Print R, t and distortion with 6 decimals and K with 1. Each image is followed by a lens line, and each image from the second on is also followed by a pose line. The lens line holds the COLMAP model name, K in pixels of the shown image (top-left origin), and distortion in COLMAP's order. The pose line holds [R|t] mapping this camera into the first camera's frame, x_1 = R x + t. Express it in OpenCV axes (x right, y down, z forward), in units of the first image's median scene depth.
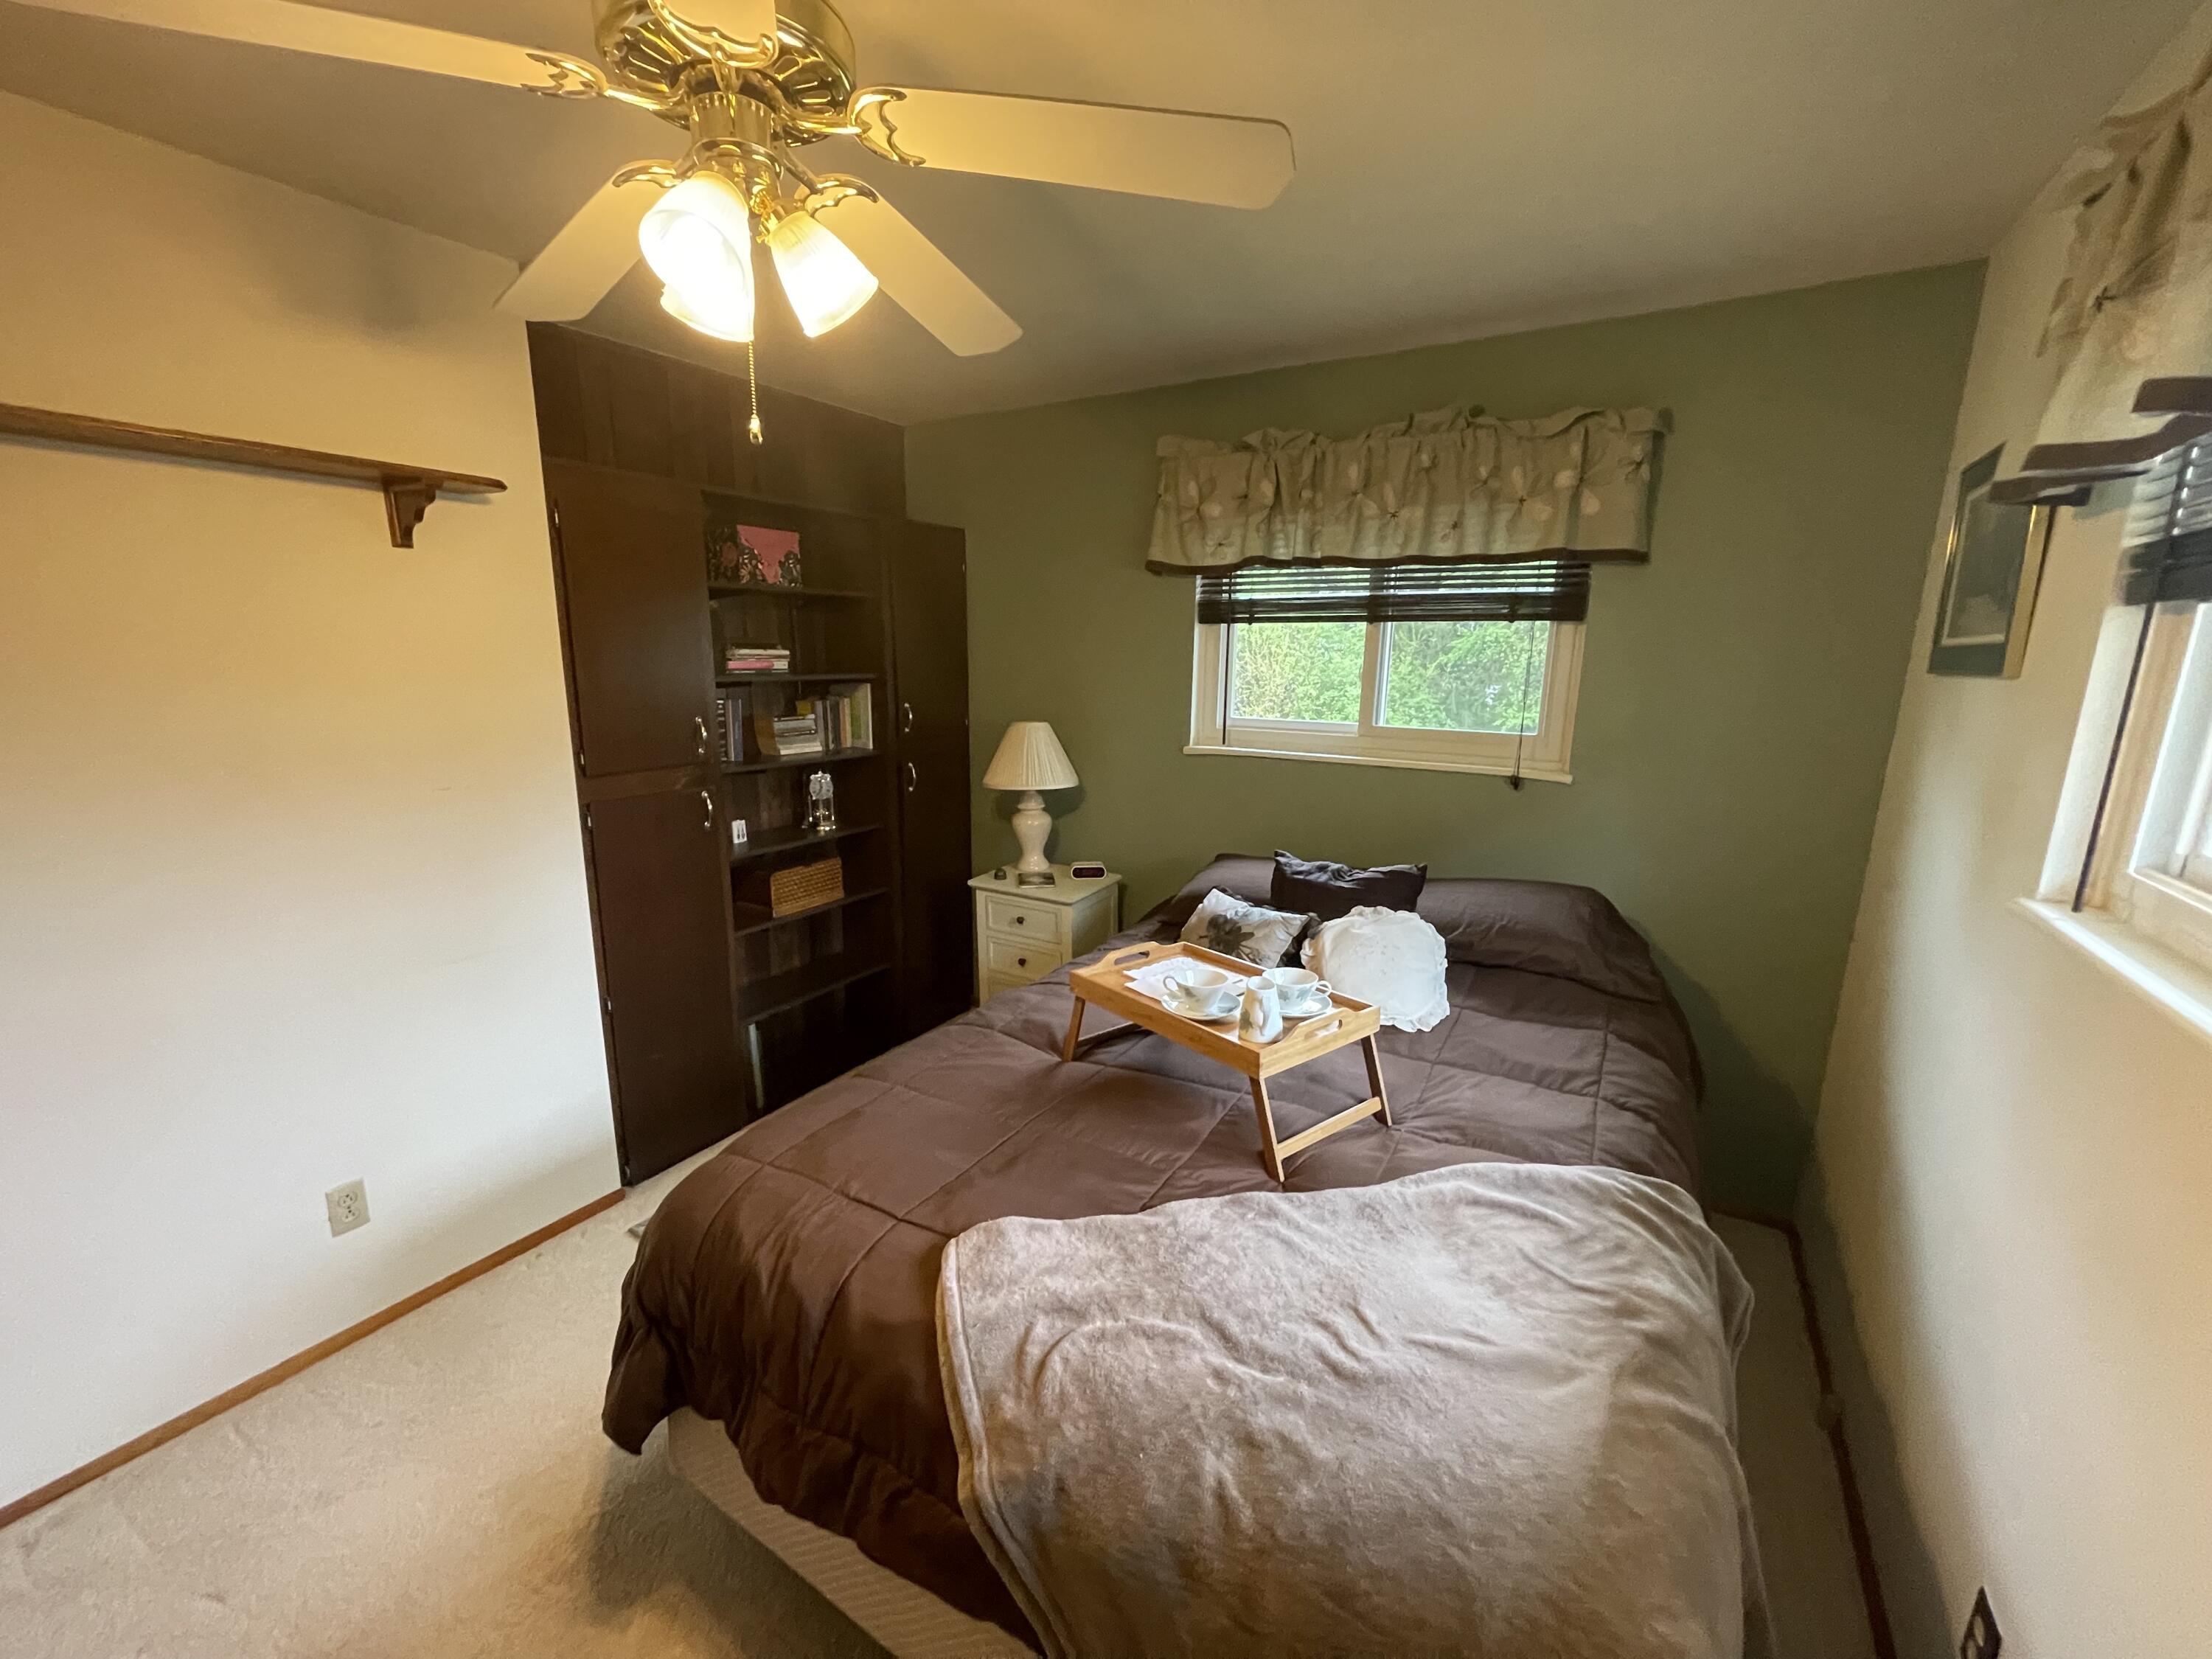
lens RADIAL K [[894.9, 0, 1104.2], [0, 894.9, 832.9], [0, 0, 1]] dist [0.001967, 0.000419]
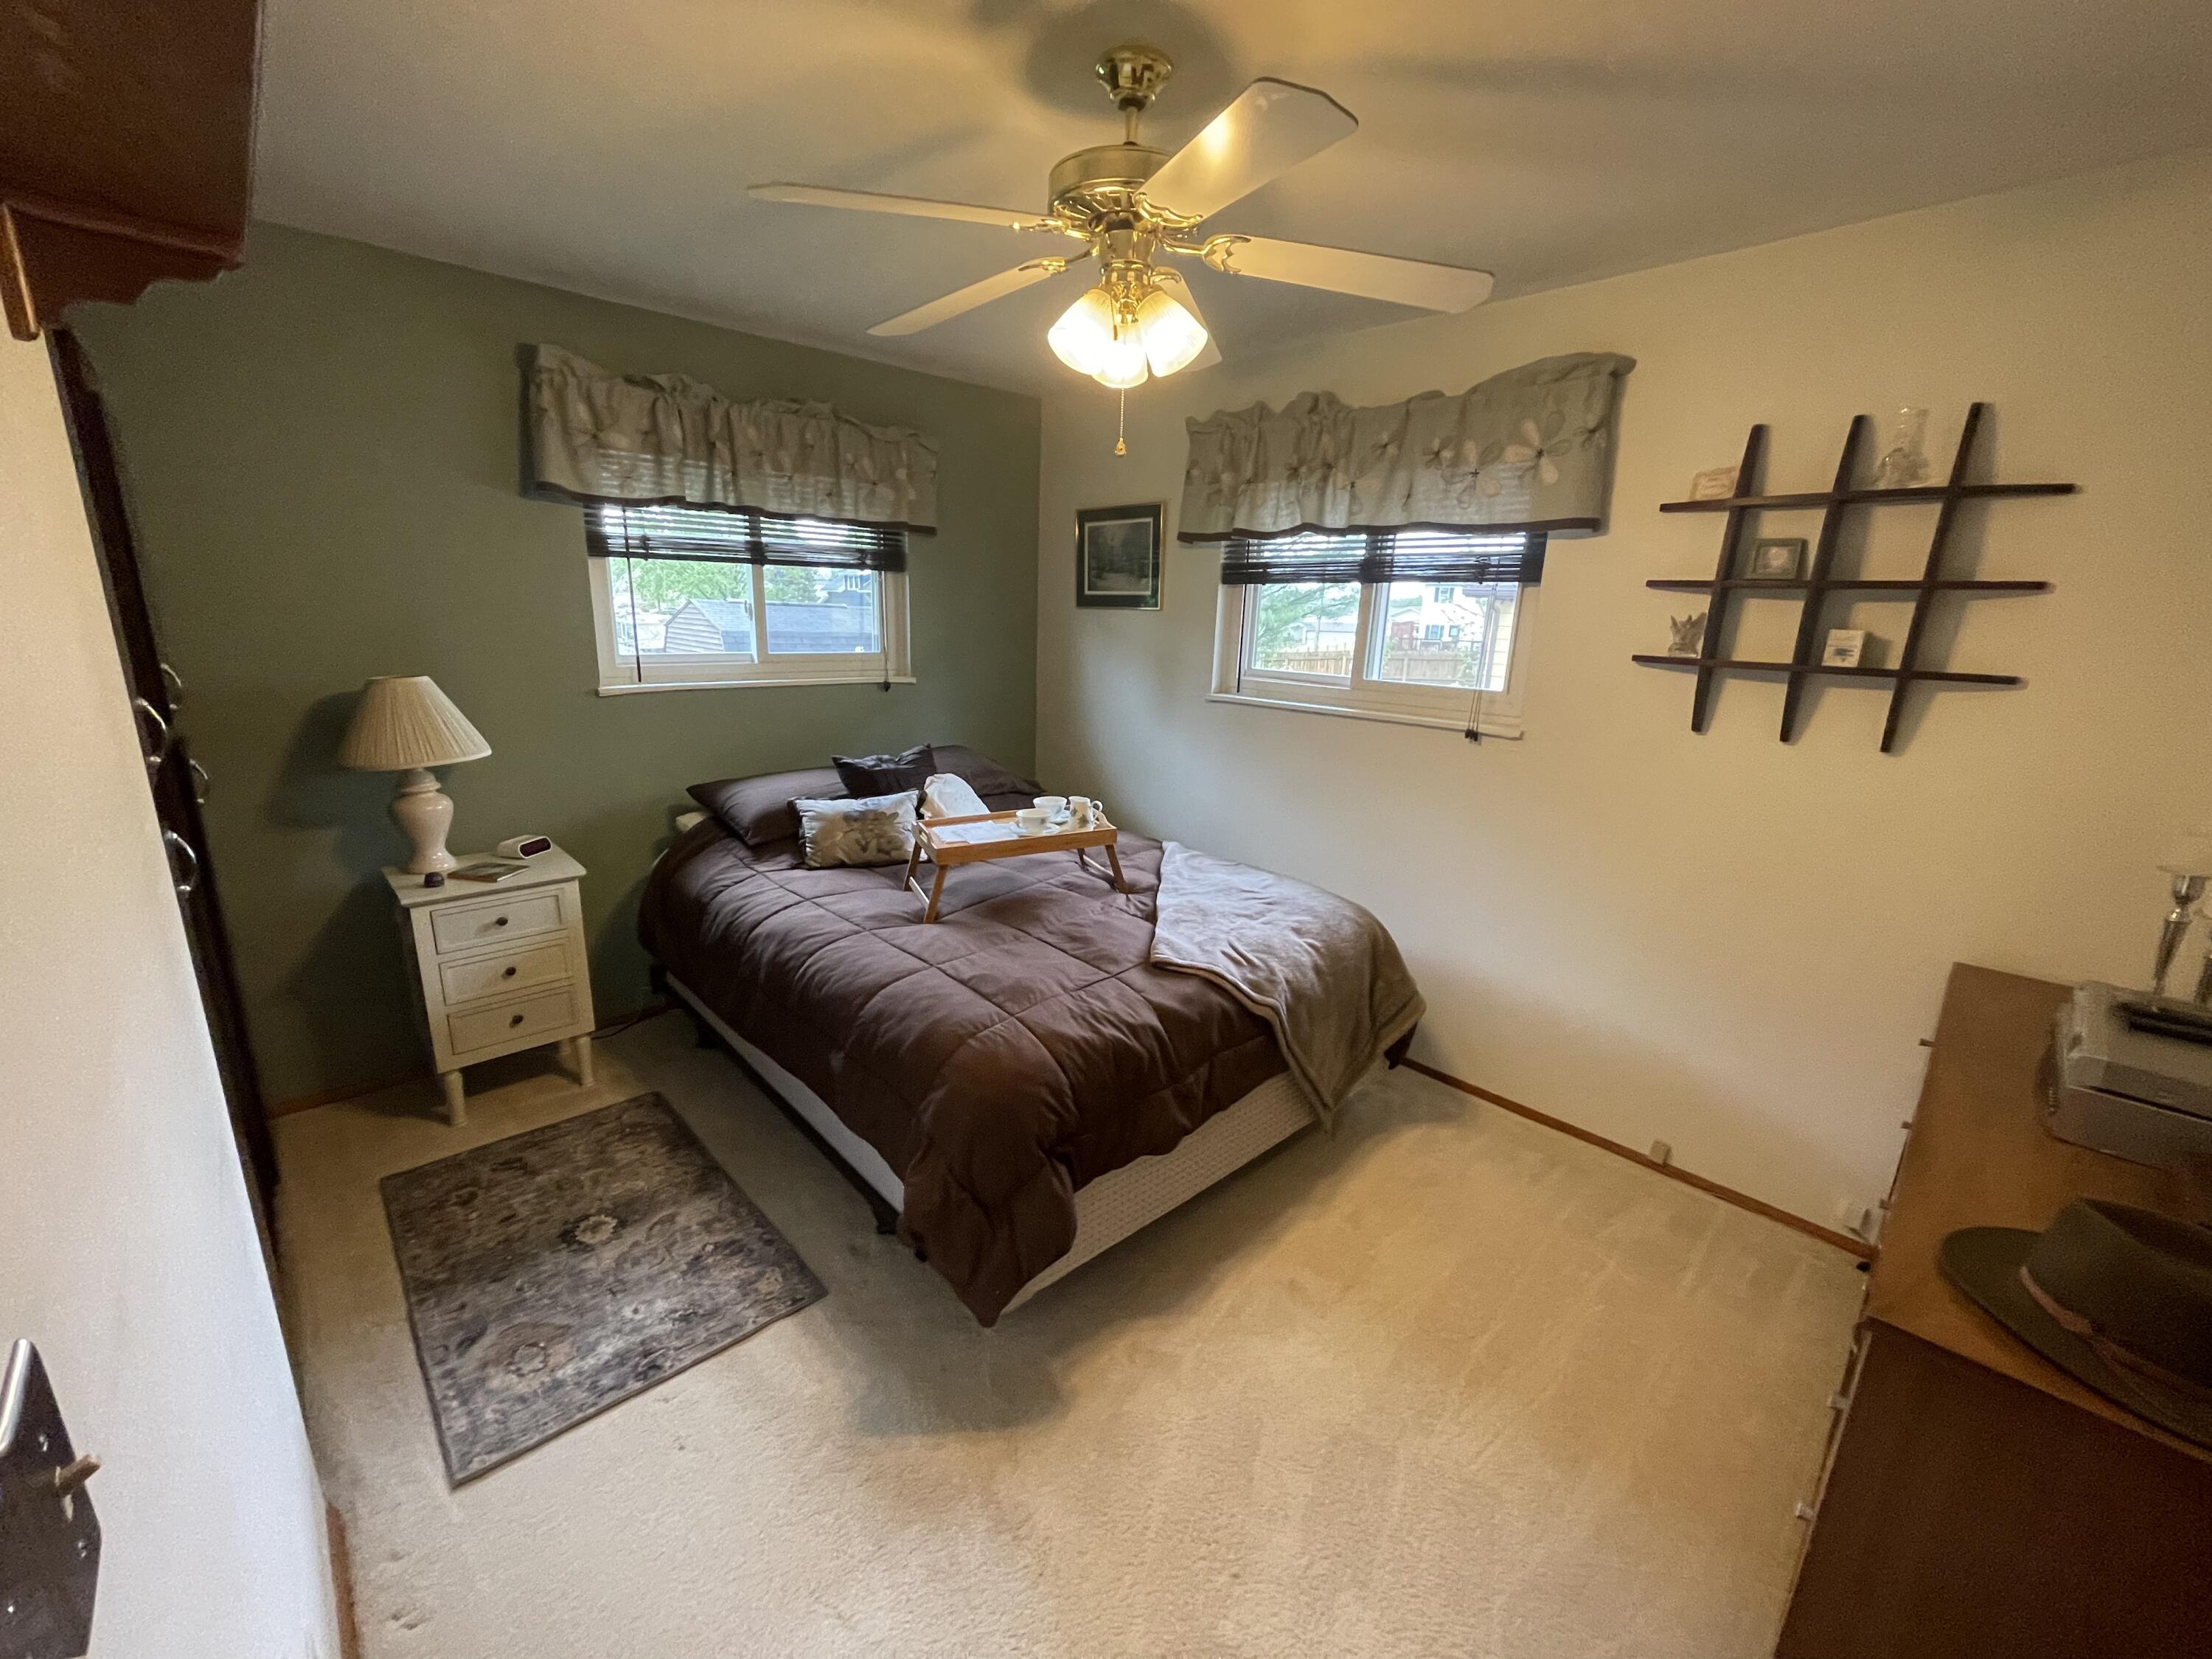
lens RADIAL K [[894.9, 0, 1110.8], [0, 894.9, 833.0], [0, 0, 1]] dist [0.001967, 0.000419]
pose [[0.258426, -0.241565, 0.935341, -0.760422], [0.172944, 0.964157, 0.201225, -0.052286], [-0.950424, 0.109760, 0.290941, 0.255770]]
